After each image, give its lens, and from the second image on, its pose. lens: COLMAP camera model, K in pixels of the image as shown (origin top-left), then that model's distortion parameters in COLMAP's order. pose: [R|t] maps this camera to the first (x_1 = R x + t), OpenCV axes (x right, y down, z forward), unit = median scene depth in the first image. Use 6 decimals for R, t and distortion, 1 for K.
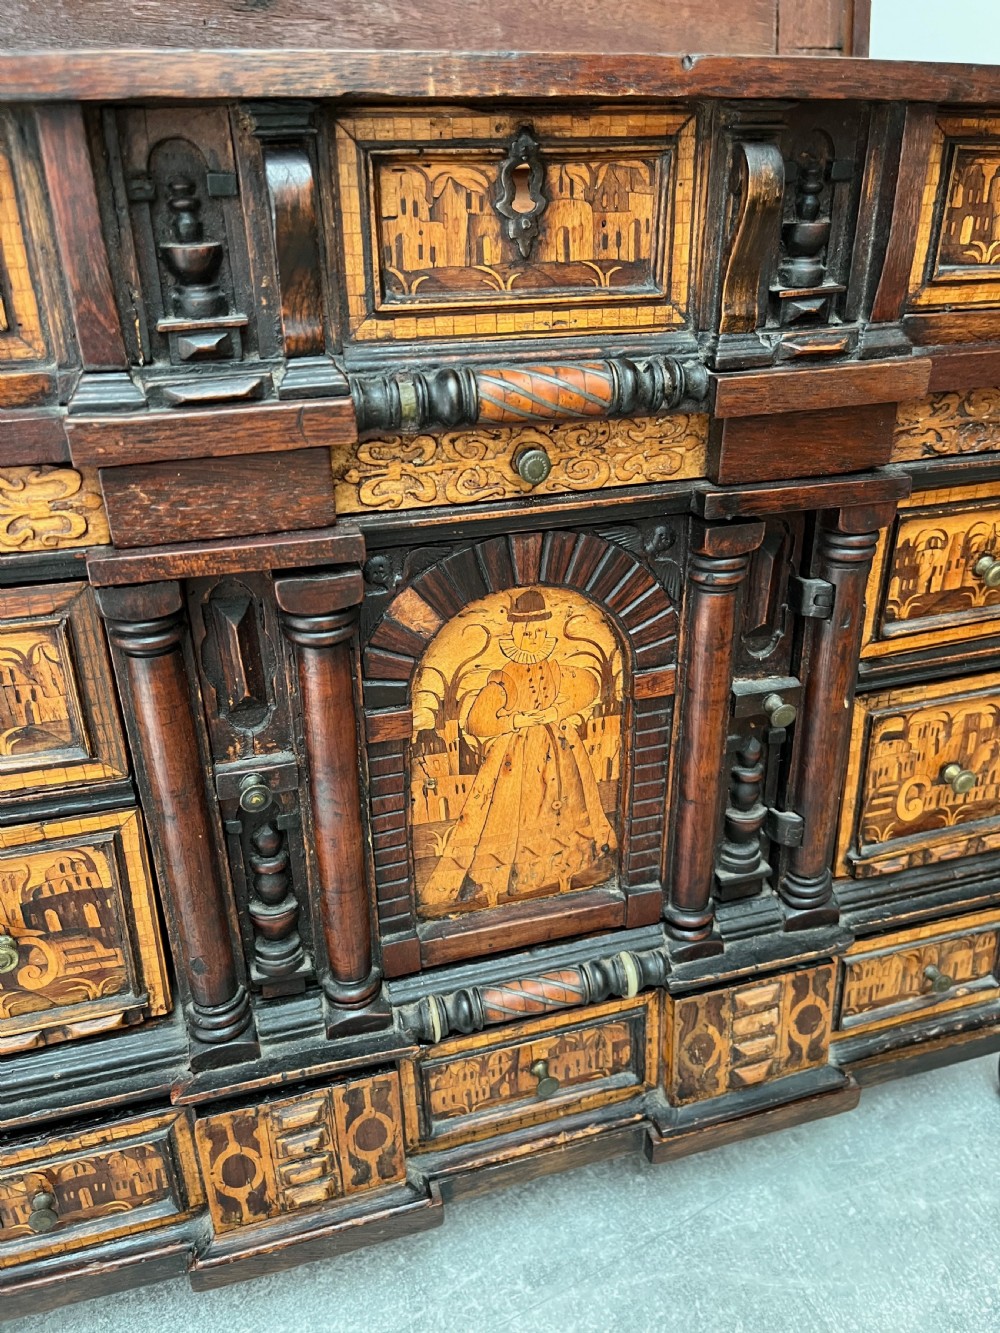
lens RADIAL K [[1027.8, 0, 499.1], [0, 1027.8, 665.8], [0, 0, 1]] dist [0.040068, -0.081144]
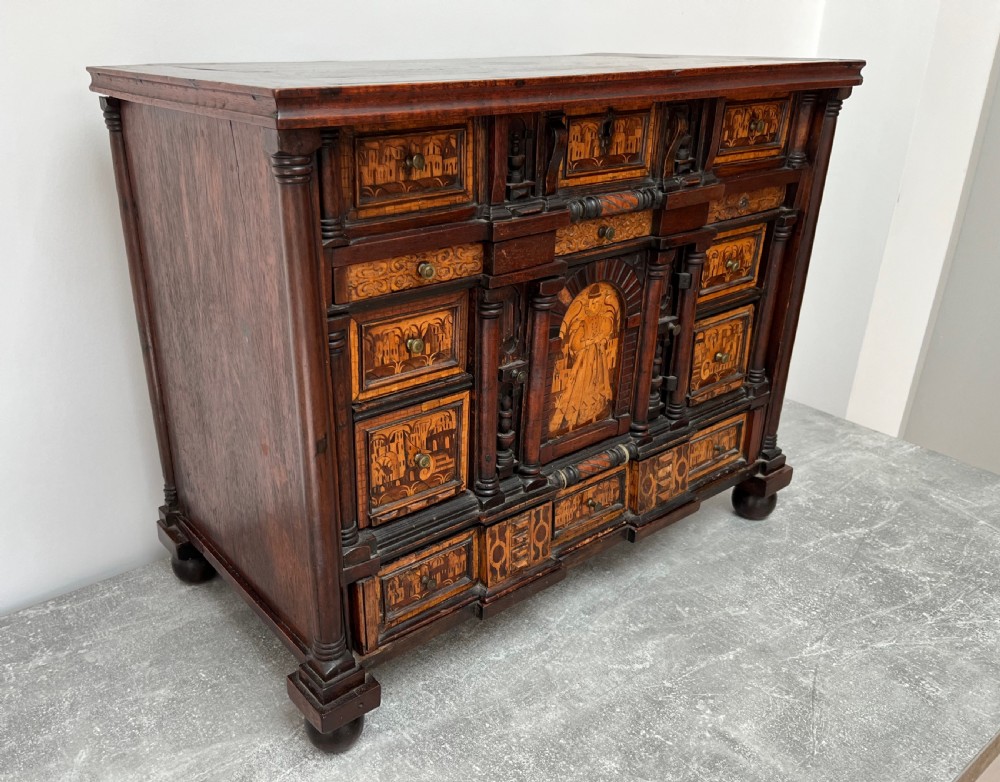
lens RADIAL K [[857.9, 0, 444.4], [0, 857.9, 424.4], [0, 0, 1]] dist [0.044264, -0.086342]
pose [[0.930770, -0.140841, 0.337389, -1.089559], [0.144572, 0.989393, 0.014177, 0.182768], [-0.335807, 0.035582, 0.941259, -0.836086]]
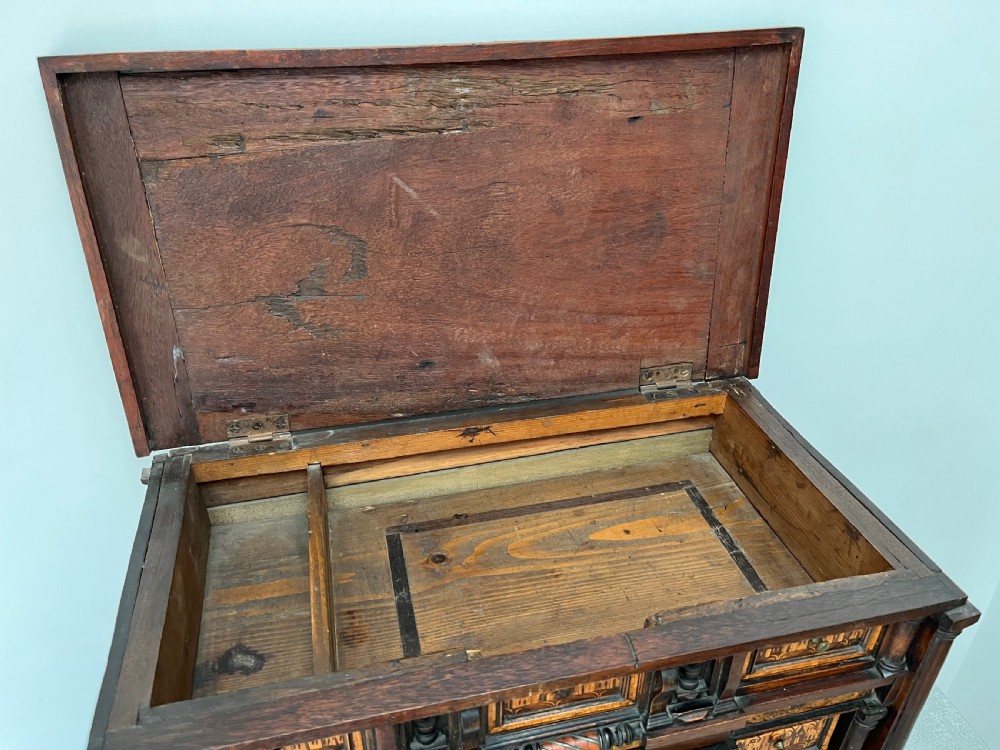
lens RADIAL K [[771.0, 0, 503.1], [0, 771.0, 370.2], [0, 0, 1]] dist [0.040068, -0.081144]
pose [[0.998703, 0.039847, -0.031700, -0.075130], [-0.037657, 0.997048, 0.066914, -1.101028], [0.034273, -0.065633, 0.997255, -0.601698]]
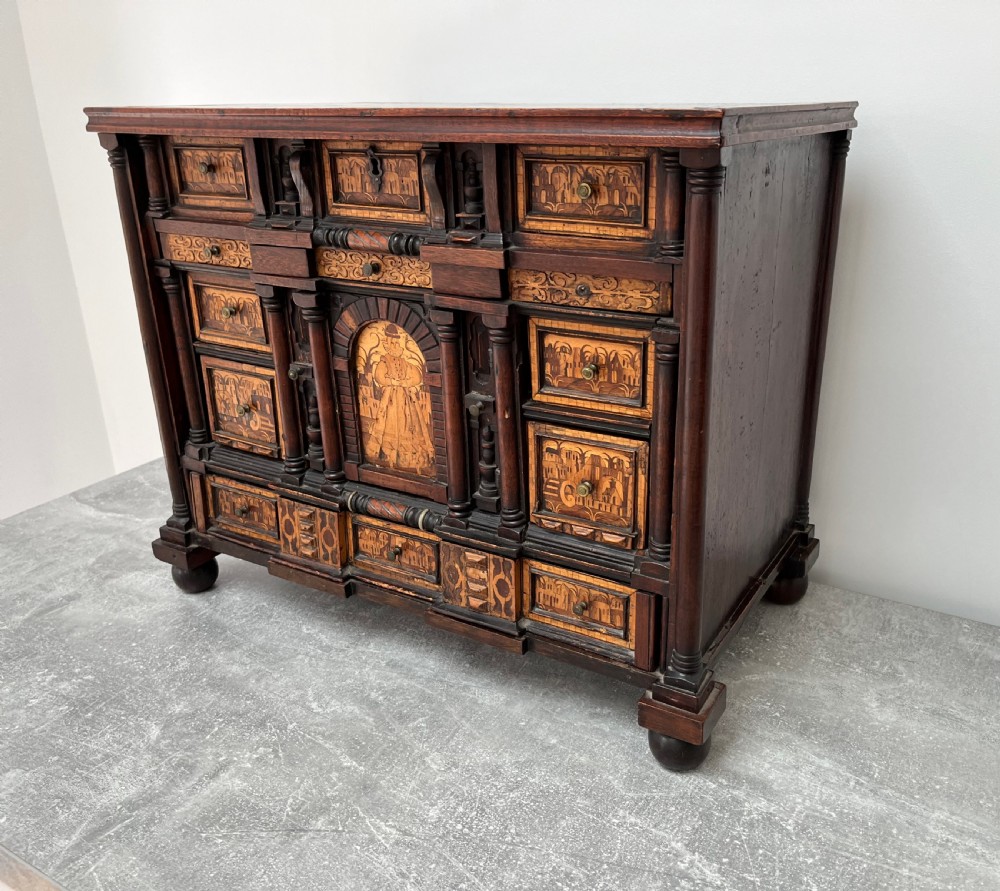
lens RADIAL K [[890.1, 0, 560.0], [0, 890.1, 456.4], [0, 0, 1]] dist [0.018775, -0.041361]
pose [[0.696321, 0.279393, -0.661117, 1.851970], [-0.317195, 0.946079, 0.065735, -0.044311], [0.643835, 0.163931, 0.747397, -0.272655]]
